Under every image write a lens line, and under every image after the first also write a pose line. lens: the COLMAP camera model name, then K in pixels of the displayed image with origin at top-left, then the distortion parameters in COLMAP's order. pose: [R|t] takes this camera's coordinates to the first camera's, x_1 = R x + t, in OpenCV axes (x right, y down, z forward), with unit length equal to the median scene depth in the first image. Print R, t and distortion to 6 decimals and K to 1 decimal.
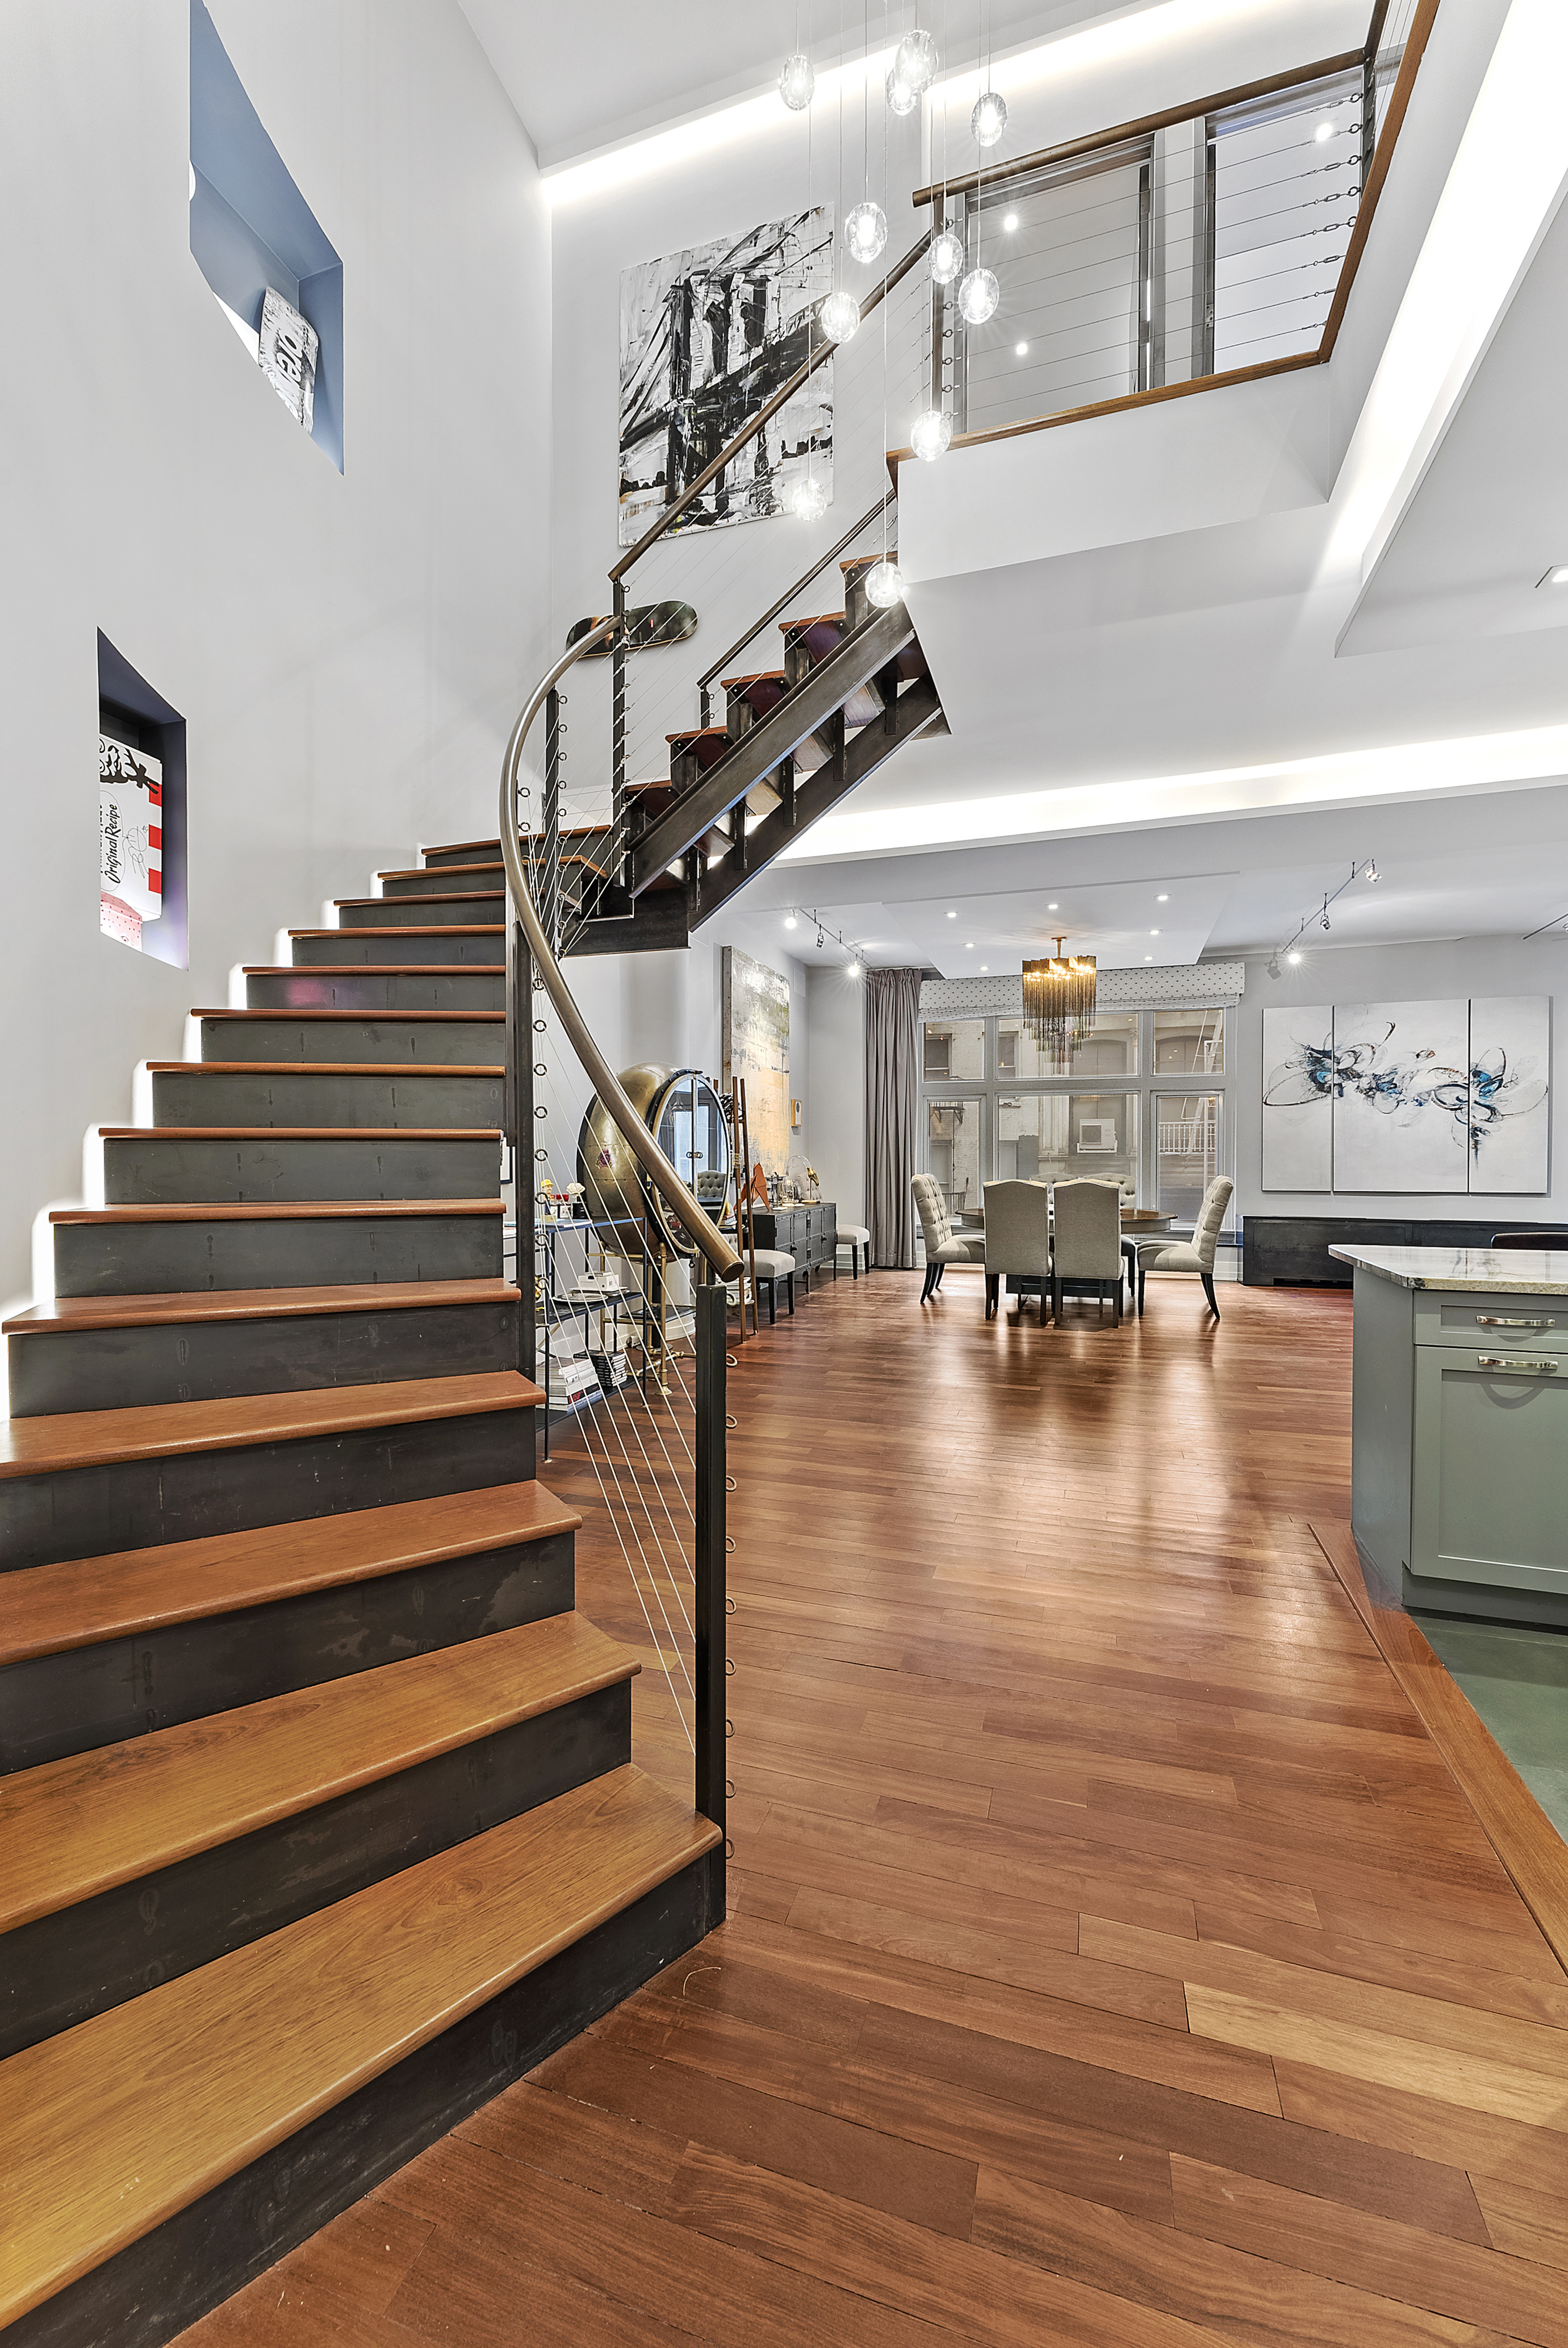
lens RADIAL K [[932.4, 0, 780.2], [0, 932.4, 1175.1], [0, 0, 1]] dist [0.001879, 0.000111]
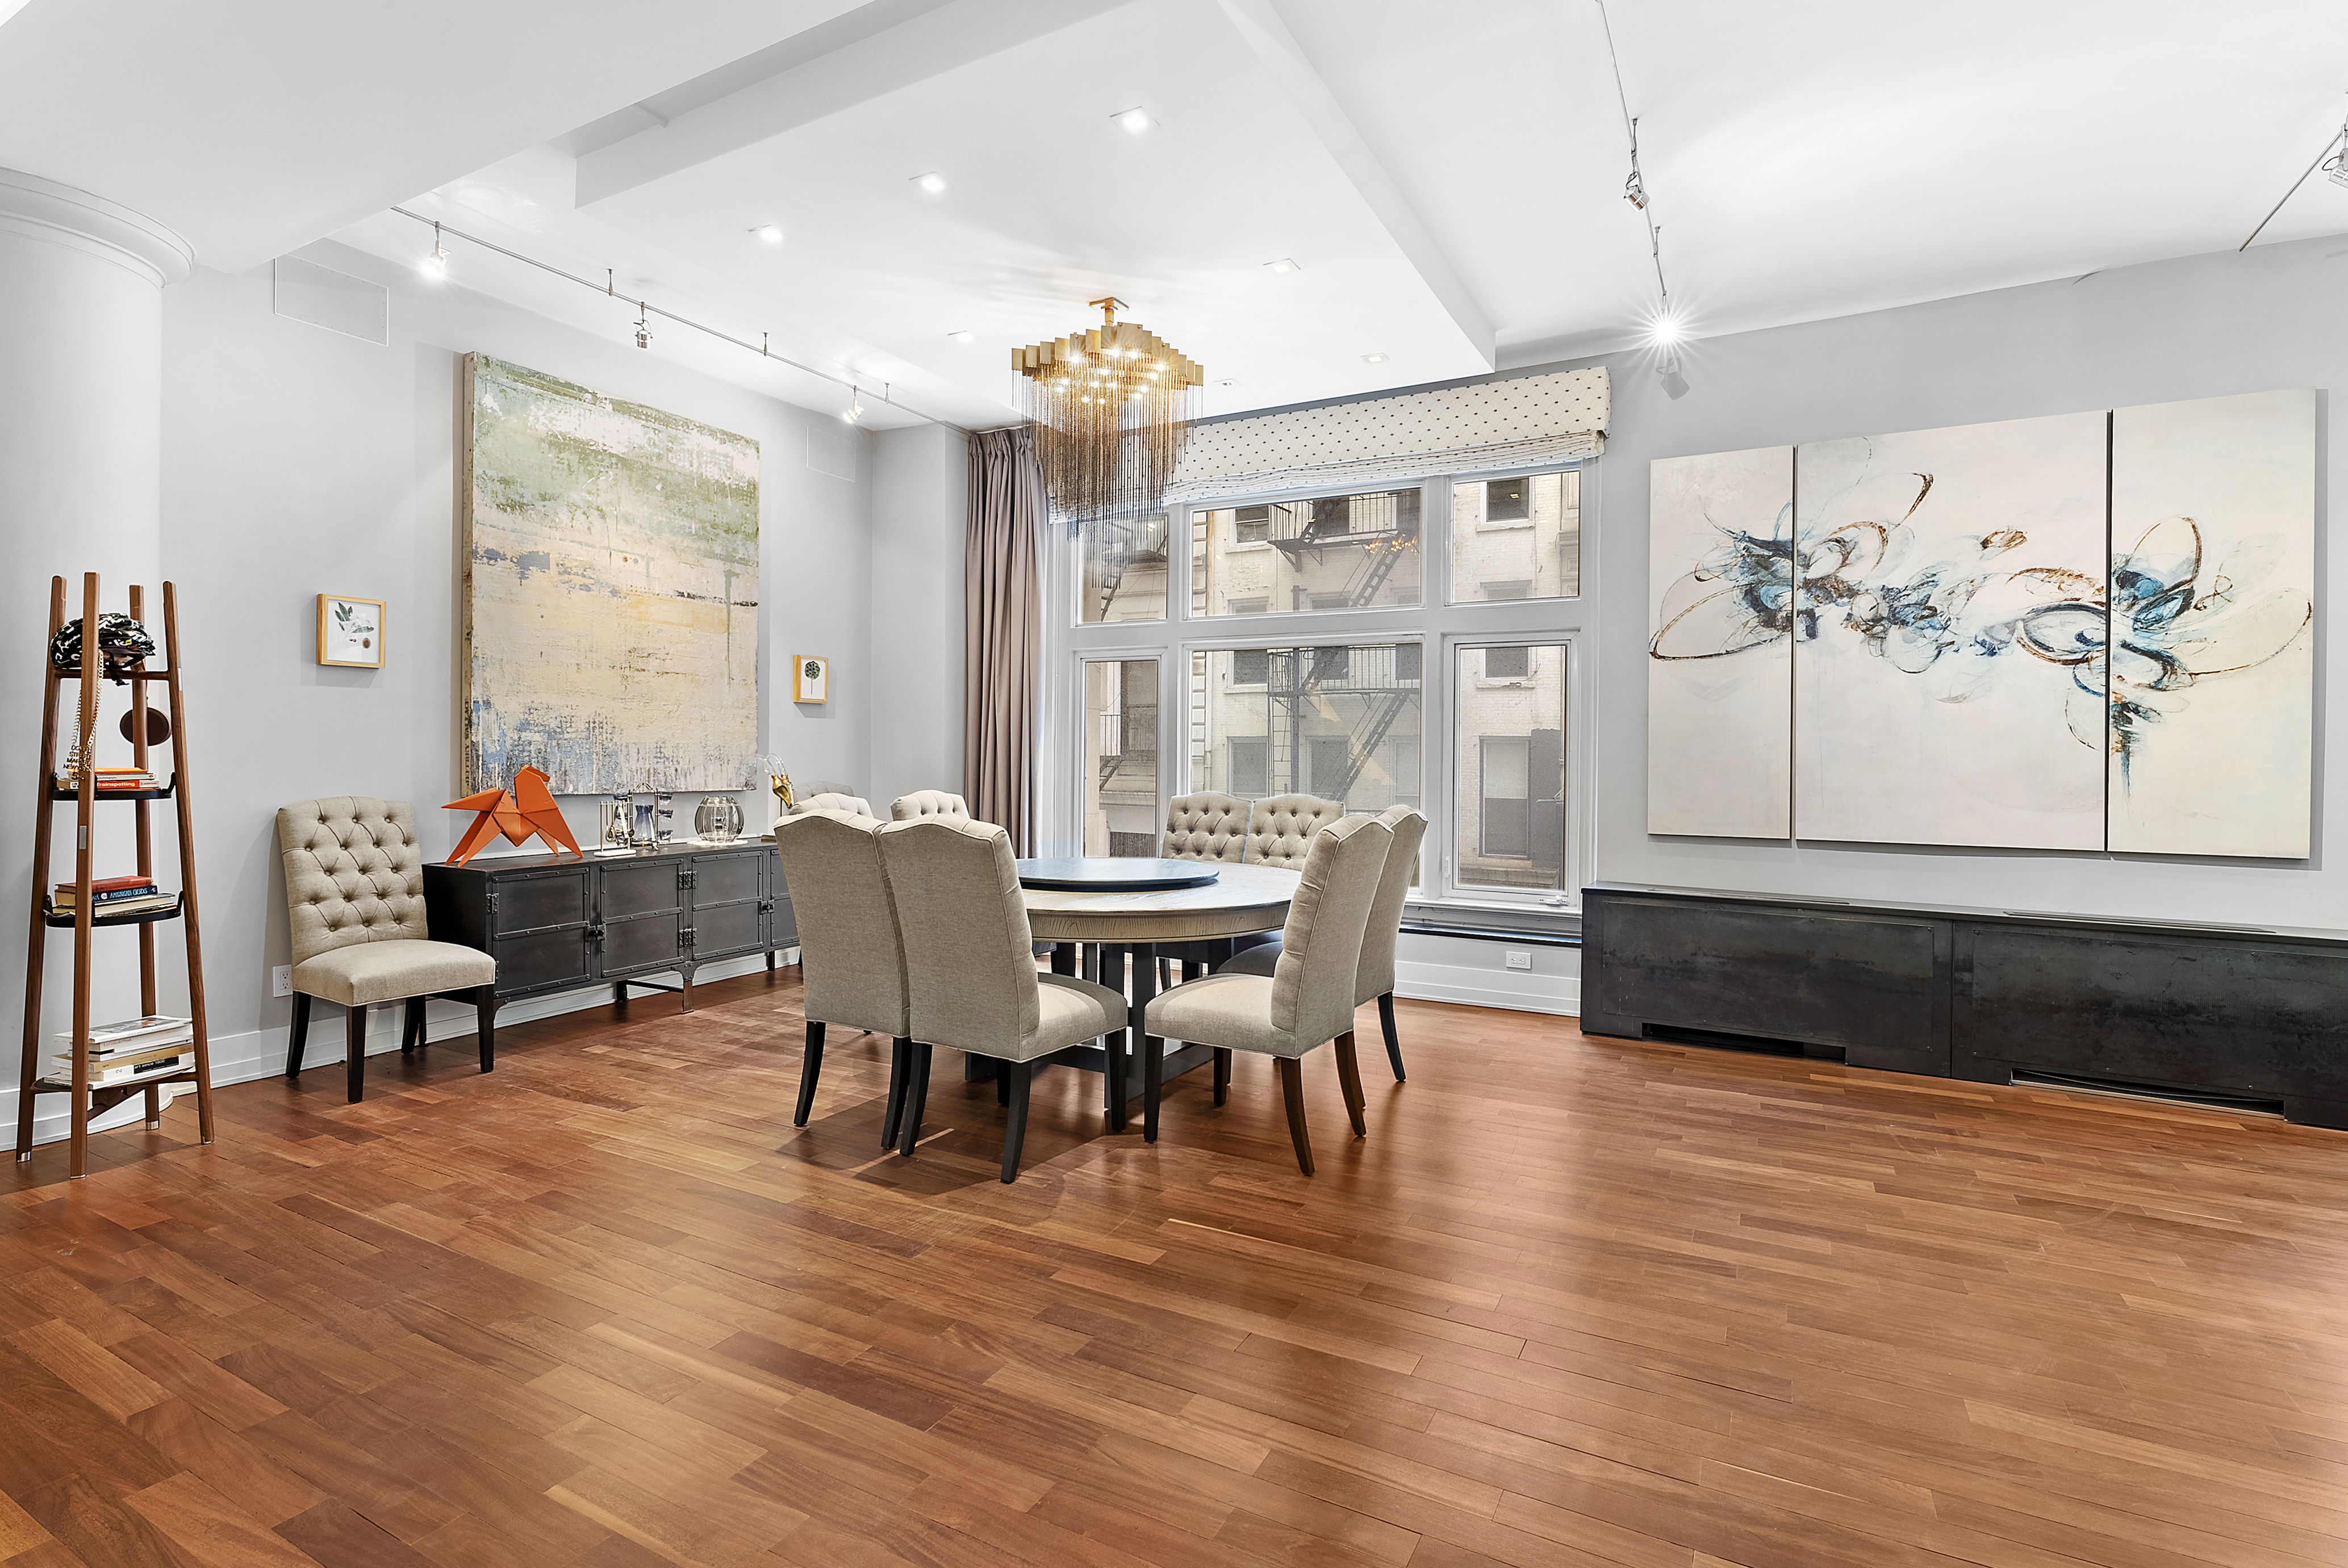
lens RADIAL K [[1087.6, 0, 1185.6], [0, 1087.6, 762.6], [0, 0, 1]] dist [0.000808, -0.000050]
pose [[0.985094, 0.010566, -0.171695, 0.388411], [-0.011975, 0.999903, -0.007174, -0.013853], [0.171602, 0.009123, 0.985124, 0.411325]]
